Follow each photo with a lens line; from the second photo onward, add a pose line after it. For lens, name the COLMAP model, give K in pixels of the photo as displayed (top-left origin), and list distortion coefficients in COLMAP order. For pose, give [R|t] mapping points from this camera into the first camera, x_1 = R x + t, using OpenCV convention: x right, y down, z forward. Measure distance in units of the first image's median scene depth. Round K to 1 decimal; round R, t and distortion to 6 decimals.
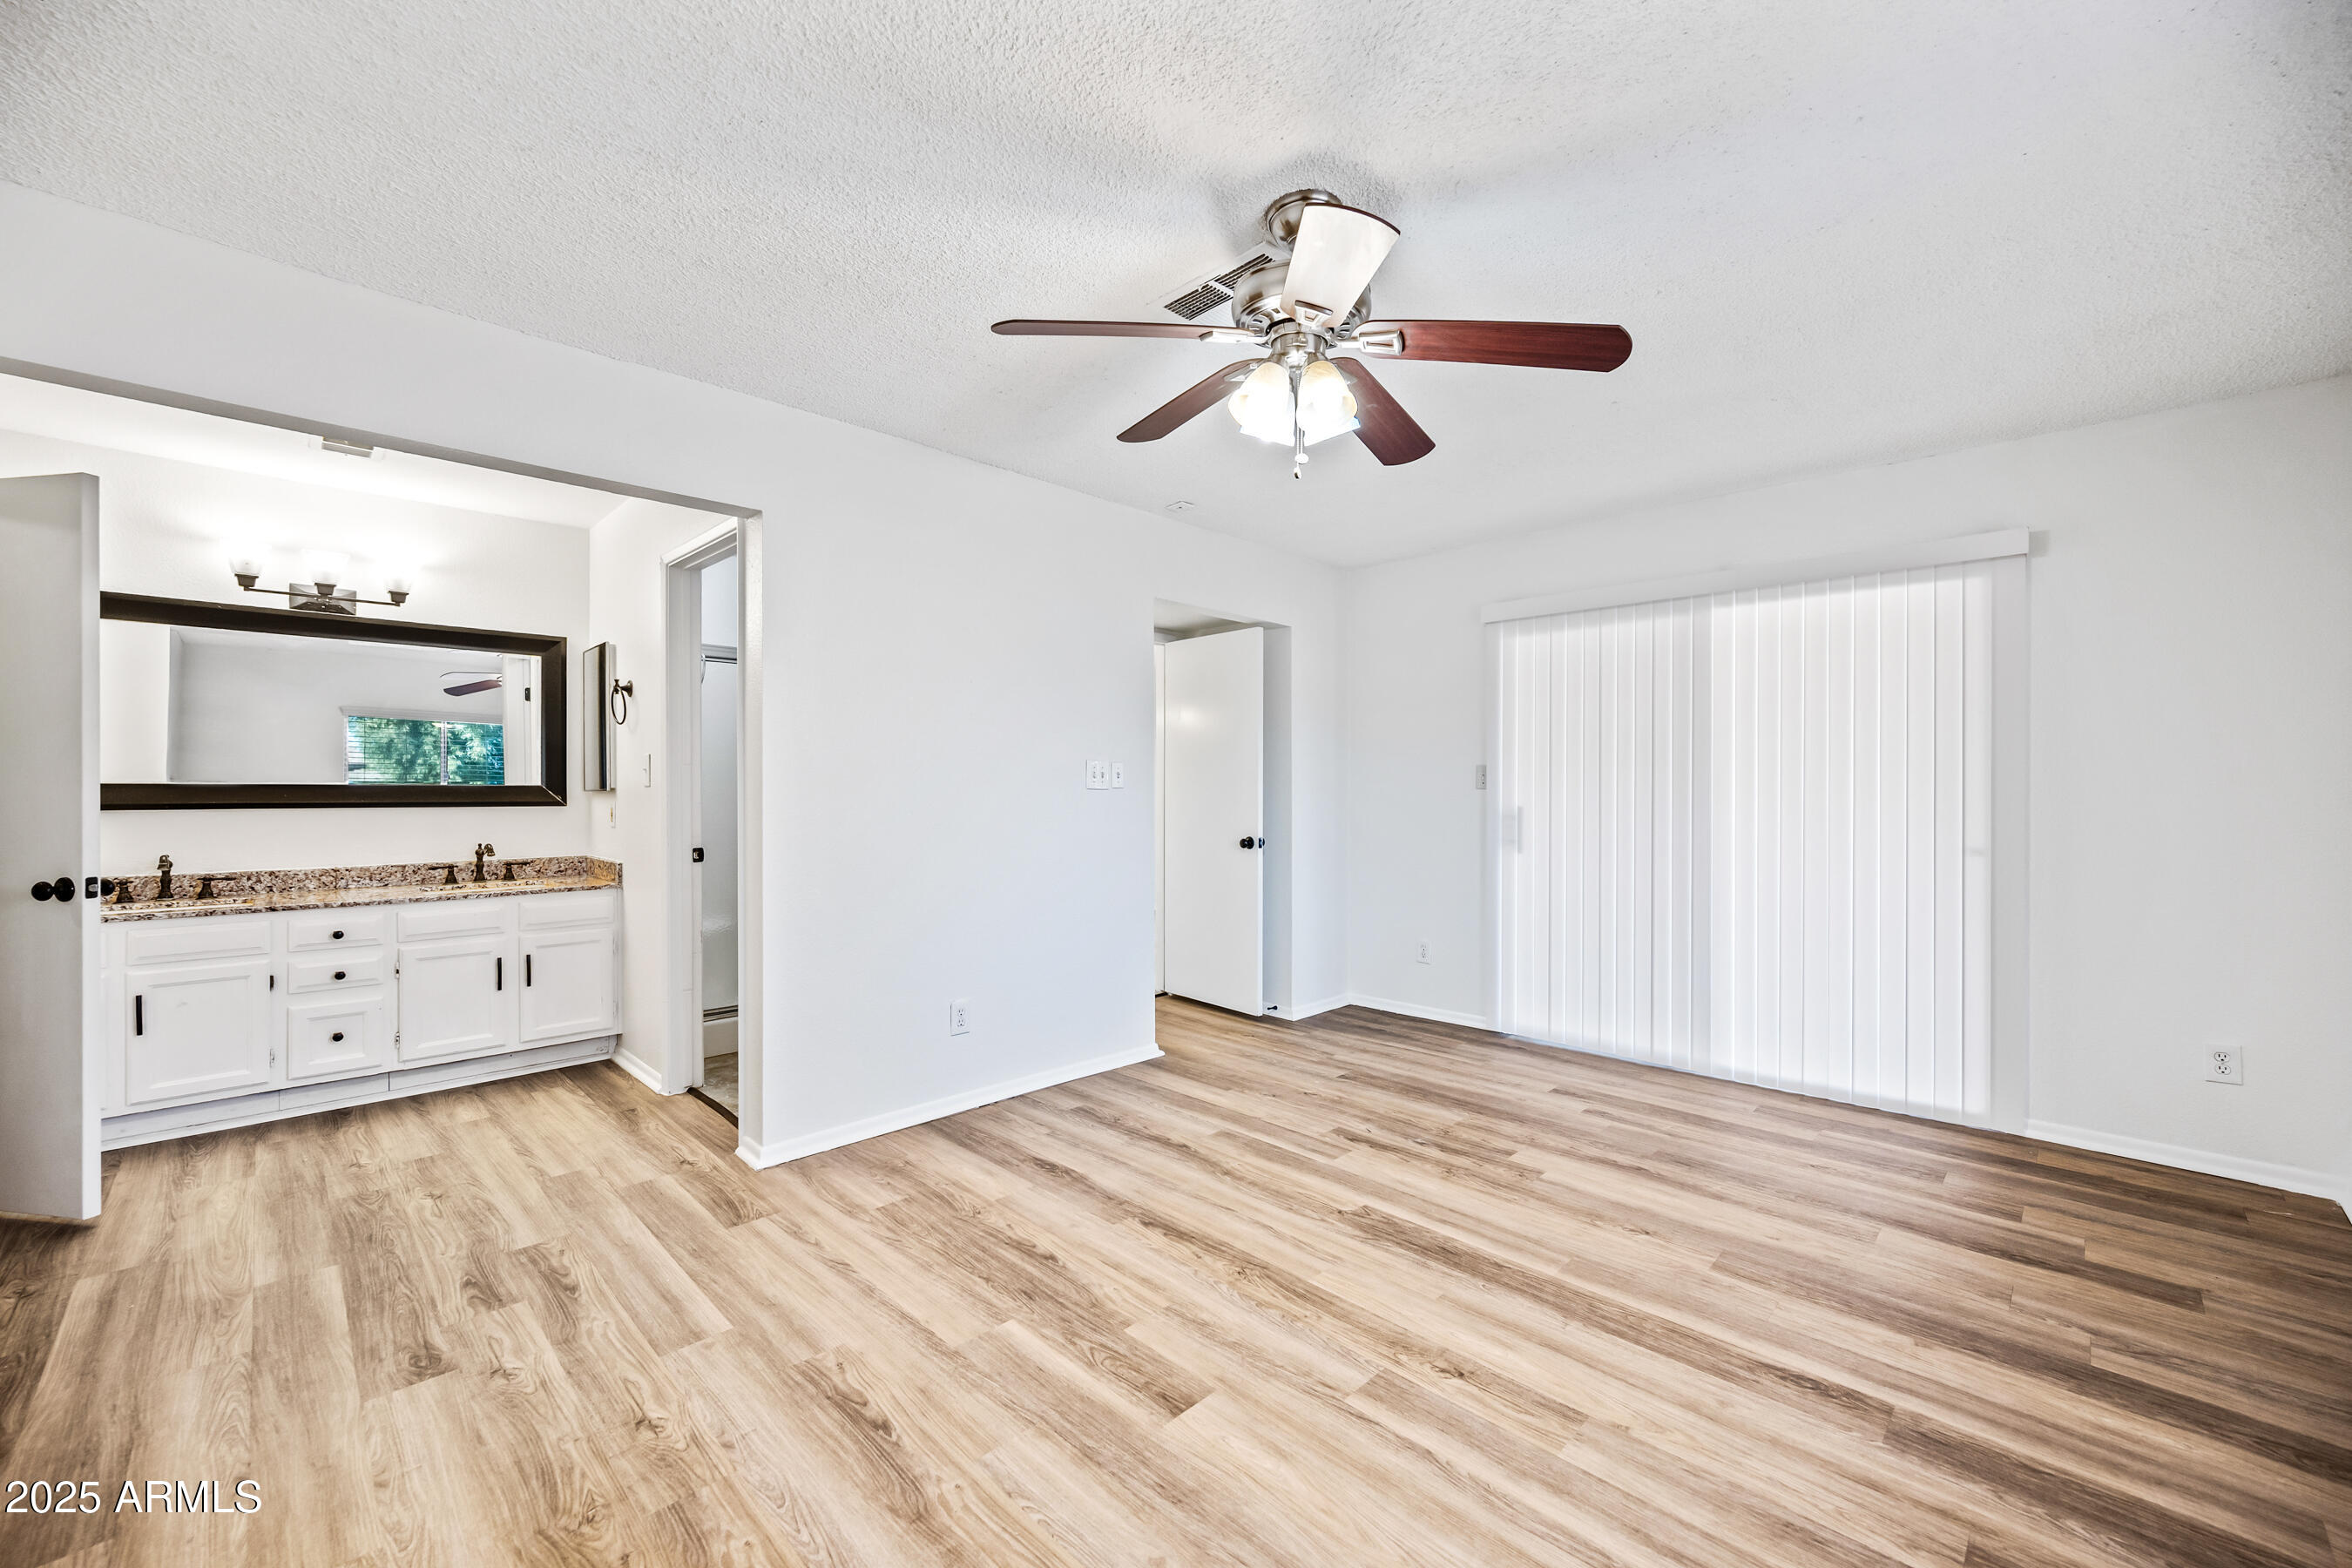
lens RADIAL K [[921.6, 0, 1171.8], [0, 921.6, 794.4], [0, 0, 1]] dist [-0.001050, 0.000051]
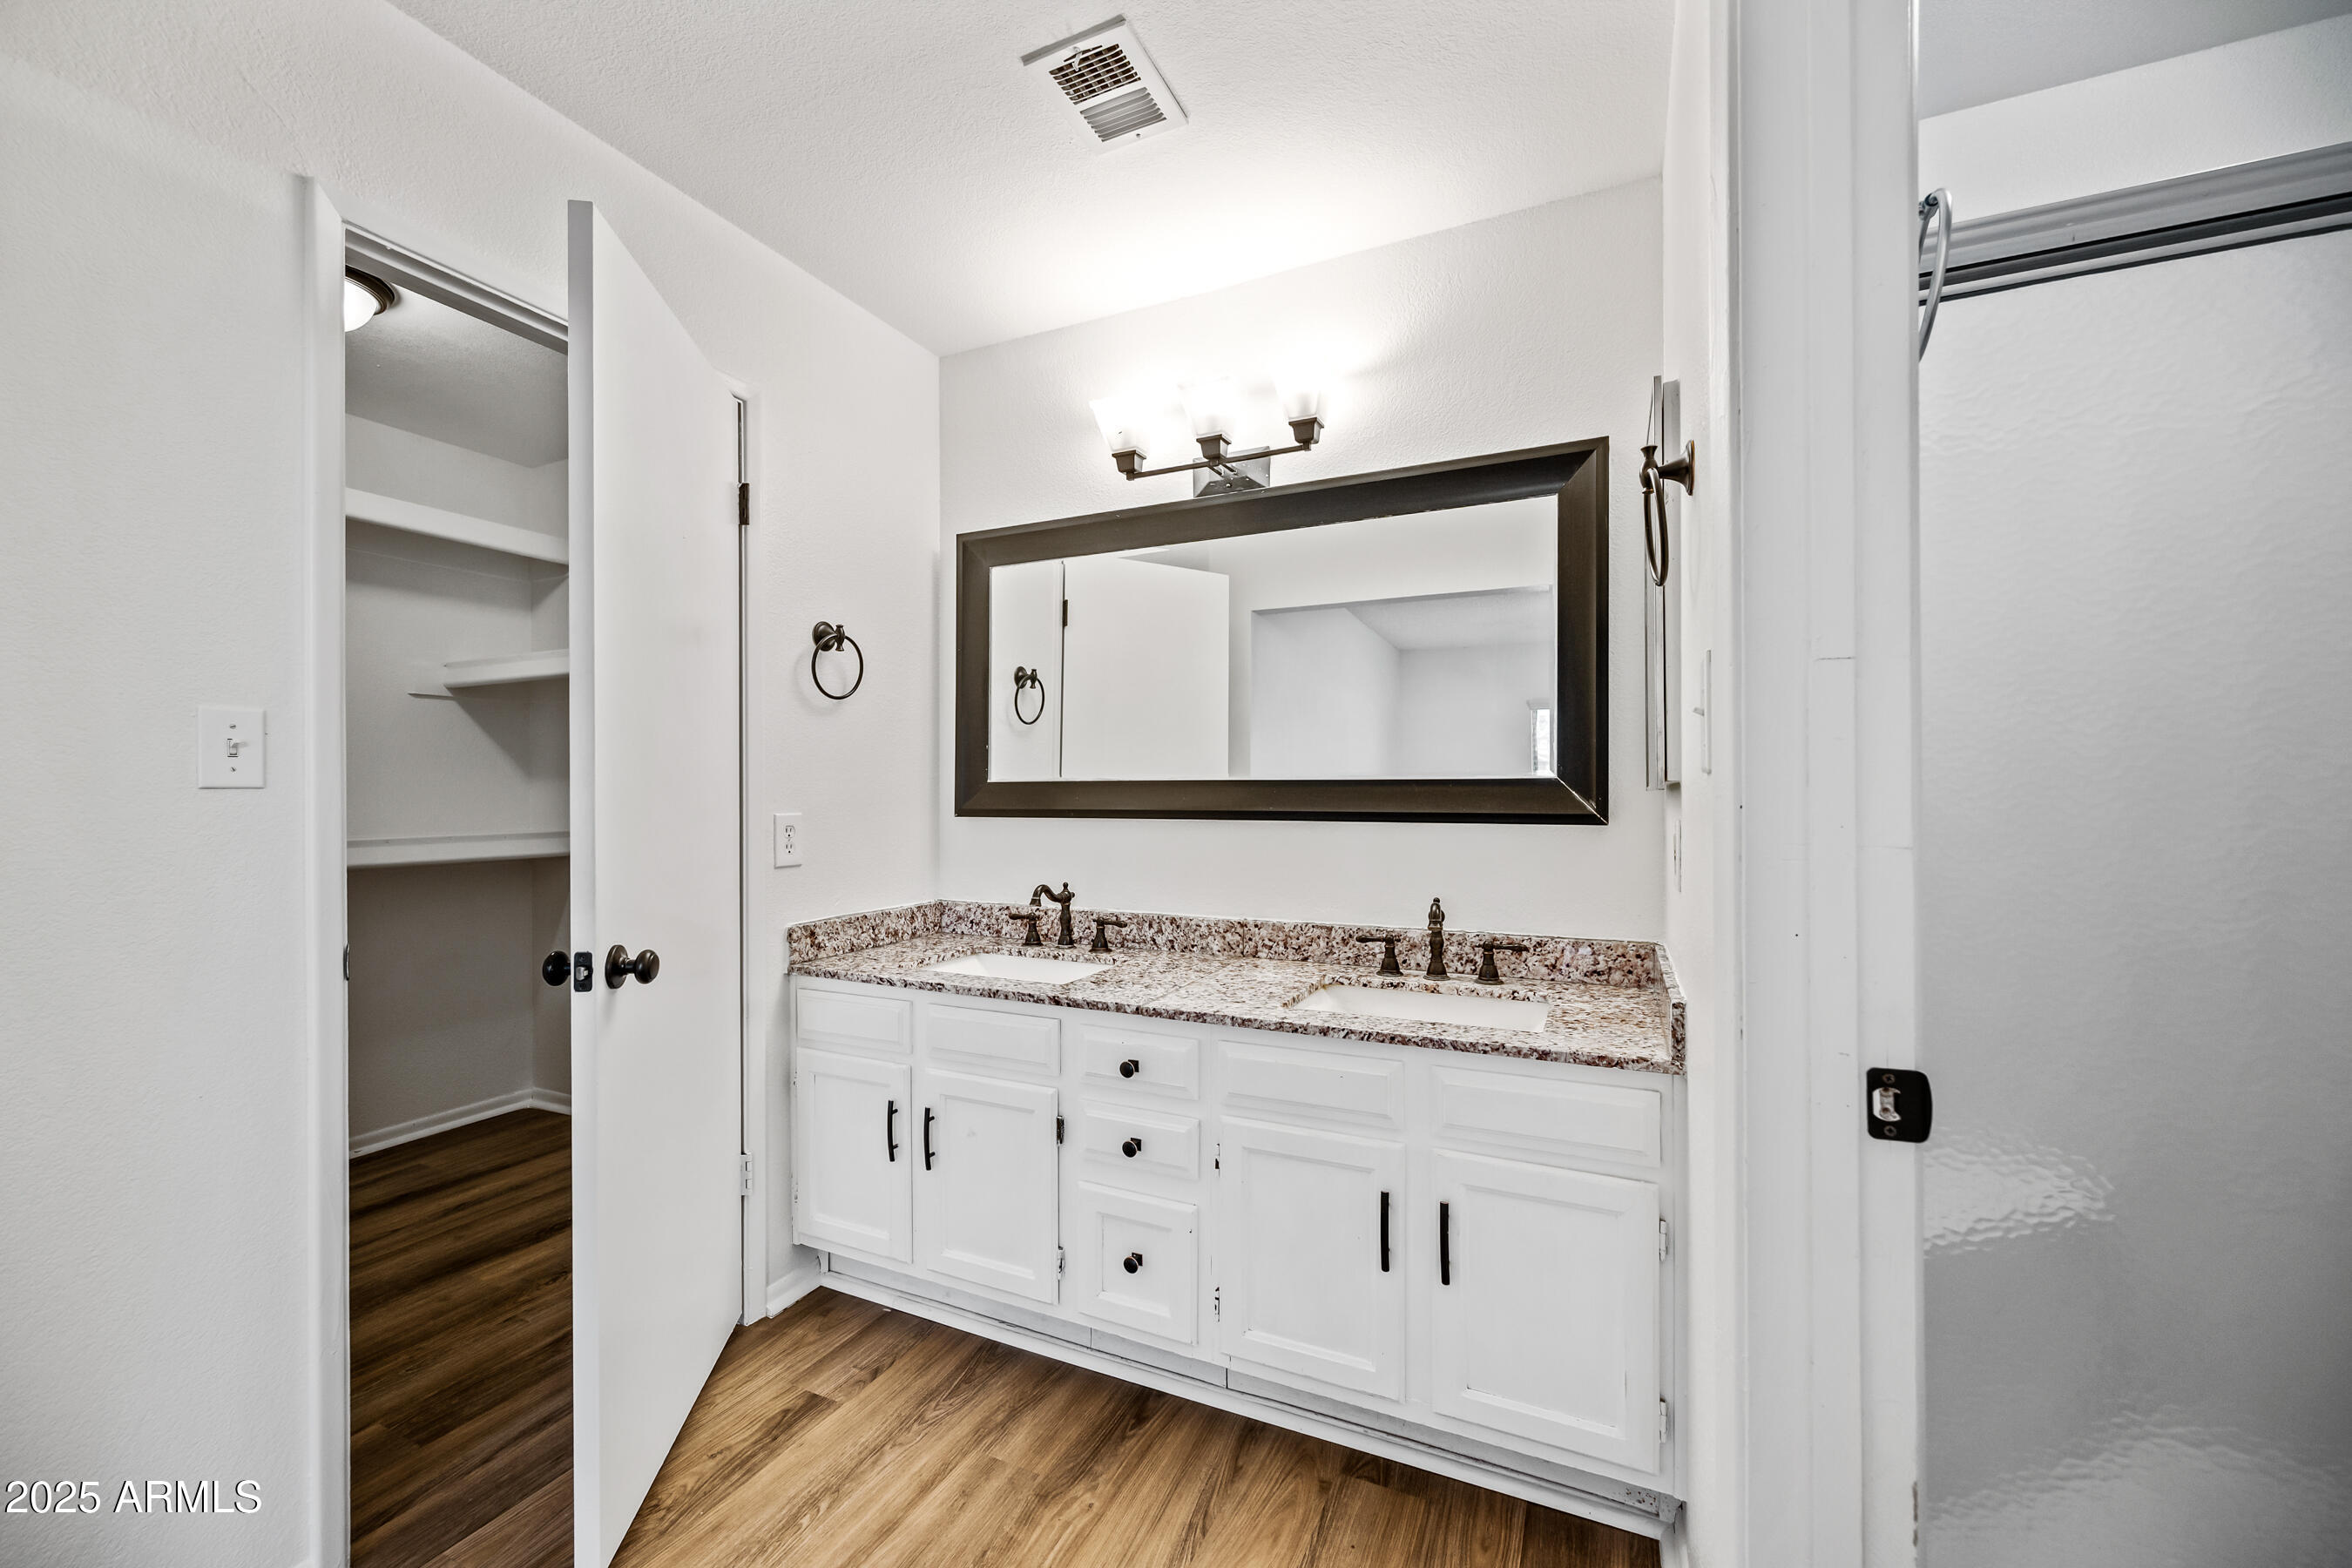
lens RADIAL K [[921.6, 0, 1172.7], [0, 921.6, 792.5], [0, 0, 1]] dist [-0.001050, 0.000051]
pose [[0.341940, 0.000162, -0.939722, -0.364614], [-0.001934, 0.999998, -0.000531, -0.002202], [0.939720, 0.001999, 0.341940, 0.752062]]
